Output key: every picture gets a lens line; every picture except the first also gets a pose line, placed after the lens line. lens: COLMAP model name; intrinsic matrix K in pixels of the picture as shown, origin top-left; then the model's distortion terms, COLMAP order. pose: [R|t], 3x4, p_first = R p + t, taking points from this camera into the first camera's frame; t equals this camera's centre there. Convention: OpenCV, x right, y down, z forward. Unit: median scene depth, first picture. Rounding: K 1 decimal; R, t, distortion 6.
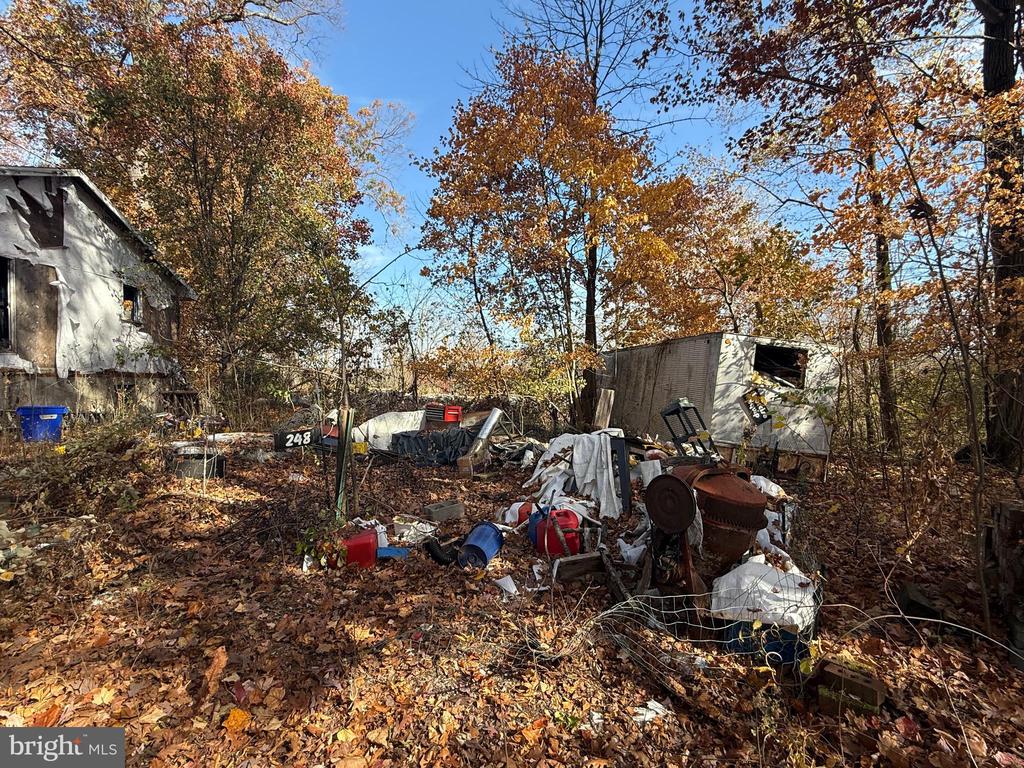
lens RADIAL K [[460.7, 0, 512.0], [0, 460.7, 384.0], [0, 0, 1]] dist [-0.000459, 0.000098]
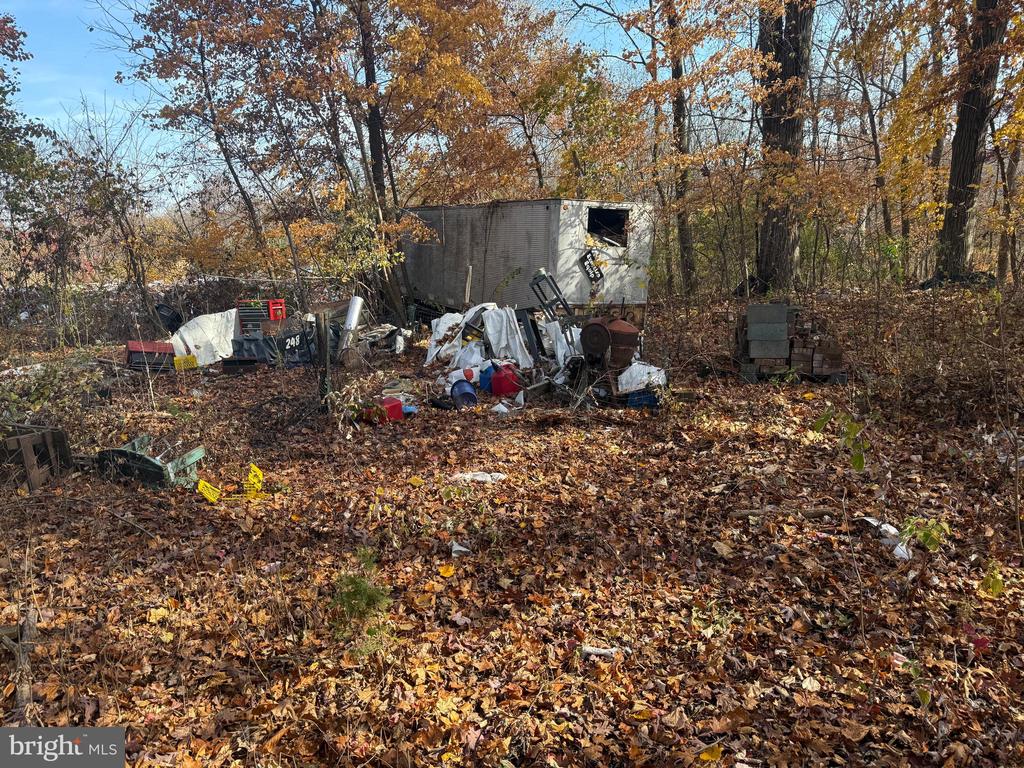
lens RADIAL K [[696.6, 0, 512.0], [0, 696.6, 384.0], [0, 0, 1]] dist [0.001059, -0.004687]
pose [[0.898158, -0.165255, 0.407436, -0.346241], [0.077232, 0.971567, 0.223814, -0.064927], [-0.432837, -0.169553, 0.885383, -0.411820]]
